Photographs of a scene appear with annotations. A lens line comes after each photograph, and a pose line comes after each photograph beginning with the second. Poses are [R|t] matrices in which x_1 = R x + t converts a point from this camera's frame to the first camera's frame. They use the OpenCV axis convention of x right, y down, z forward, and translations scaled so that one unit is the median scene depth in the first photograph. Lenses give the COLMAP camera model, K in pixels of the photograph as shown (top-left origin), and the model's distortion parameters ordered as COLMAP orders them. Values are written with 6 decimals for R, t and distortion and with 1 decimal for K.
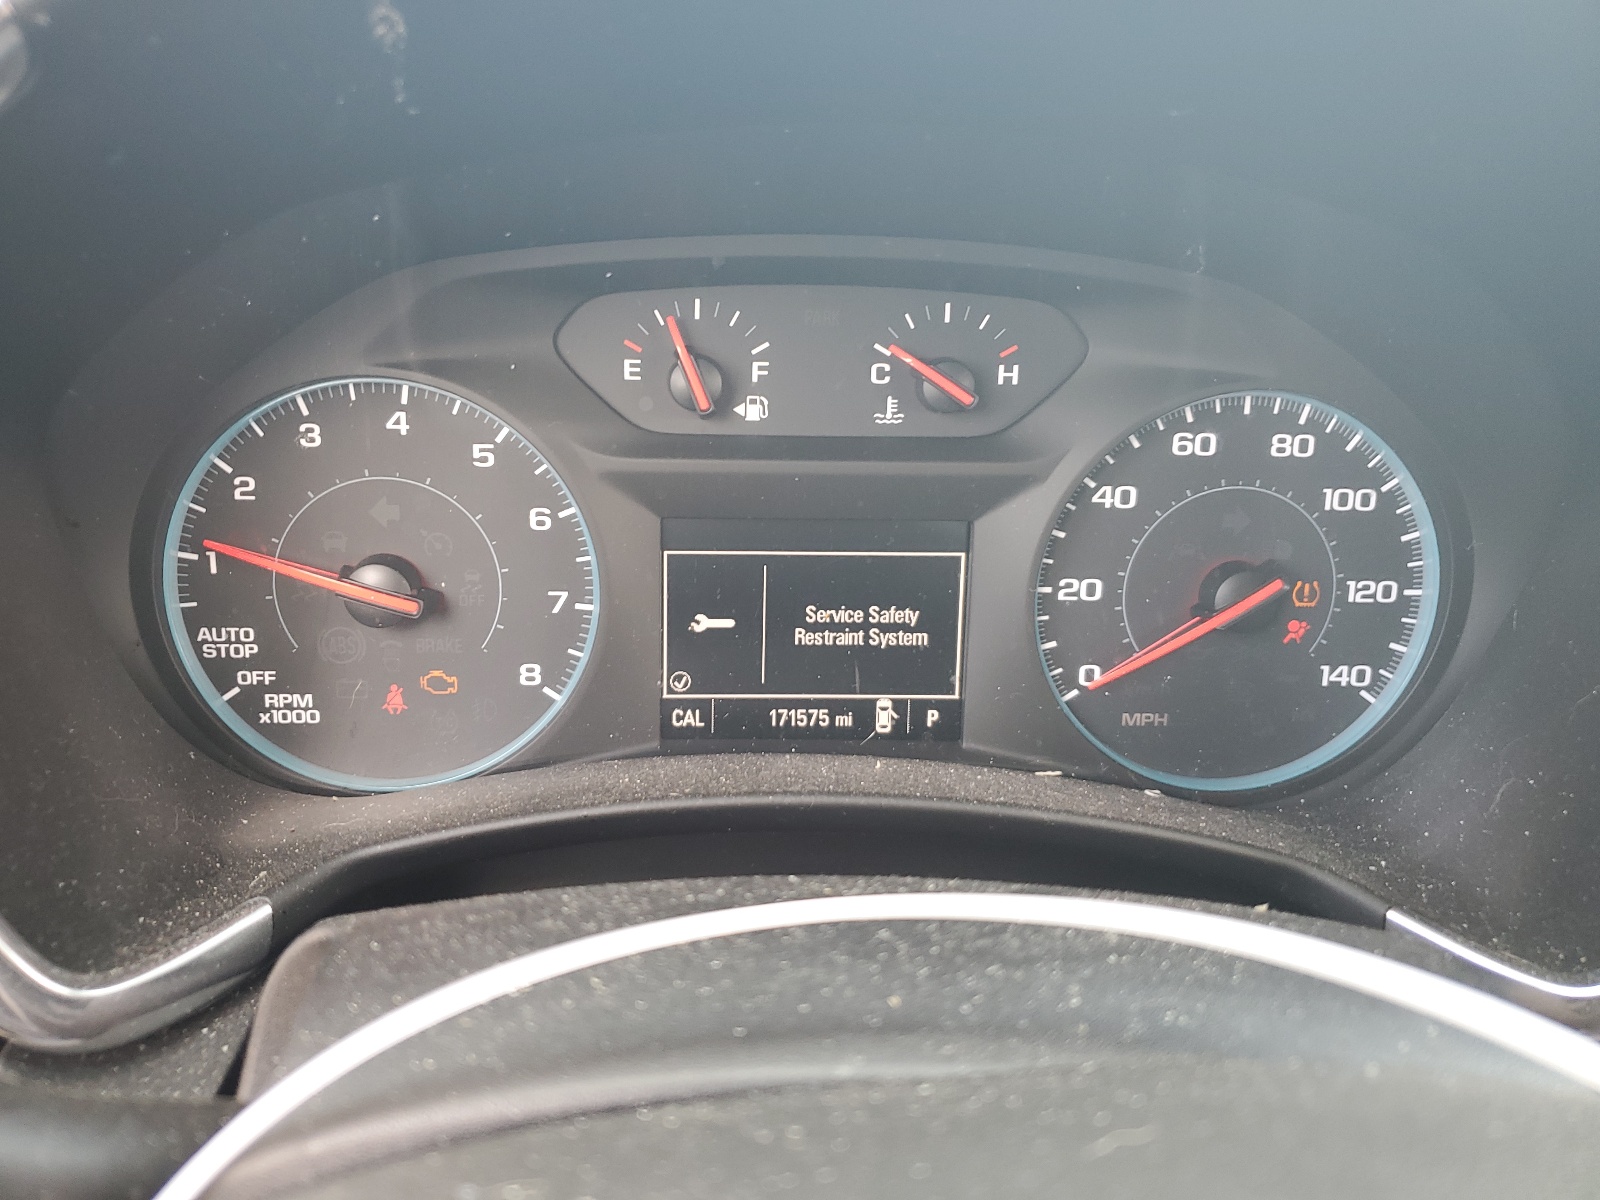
lens RADIAL K [[1234.2, 0, 800.0], [0, 1234.2, 600.0], [0, 0, 1]] dist [-0.000361, 0.008919]
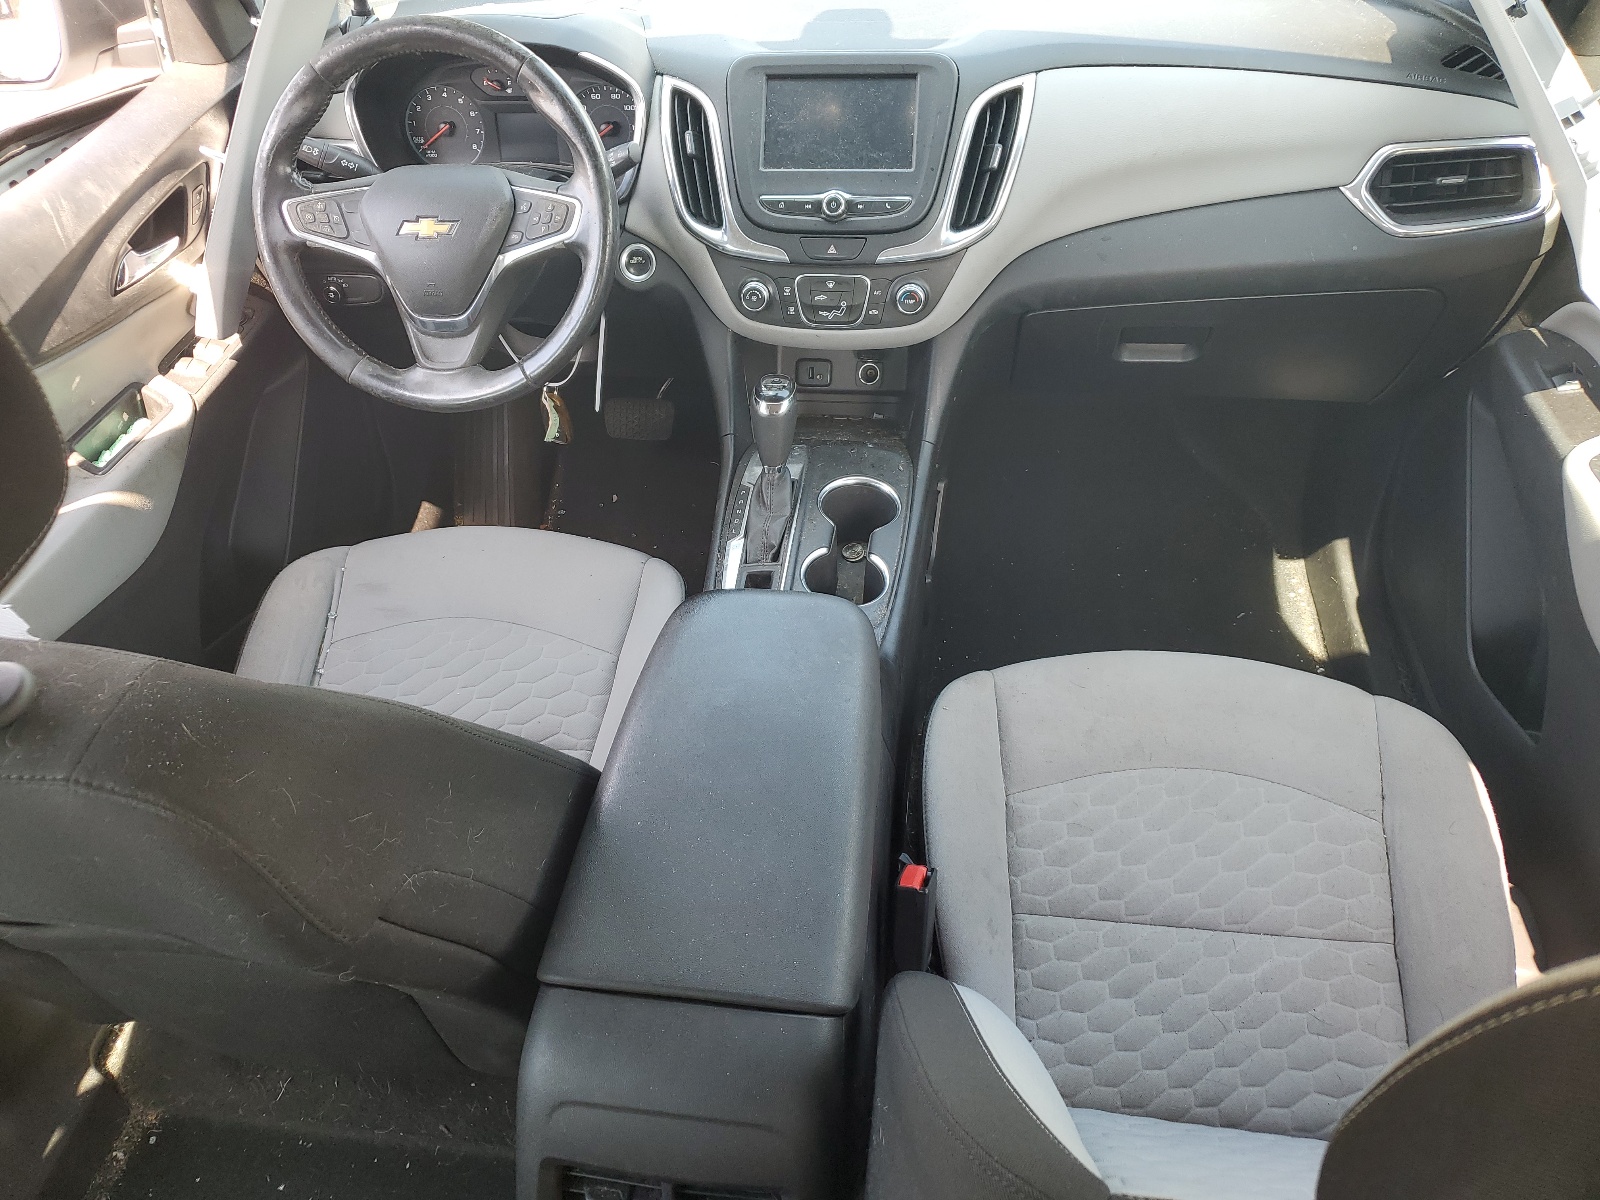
lens RADIAL K [[1234.2, 0, 800.0], [0, 1234.2, 600.0], [0, 0, 1]] dist [-0.000361, 0.008919]
pose [[0.984808, 0.053515, -0.165193, 2.093904], [-0.001972, 0.954712, 0.297524, 0.335262], [0.173633, -0.292679, 0.940314, -4.204473]]
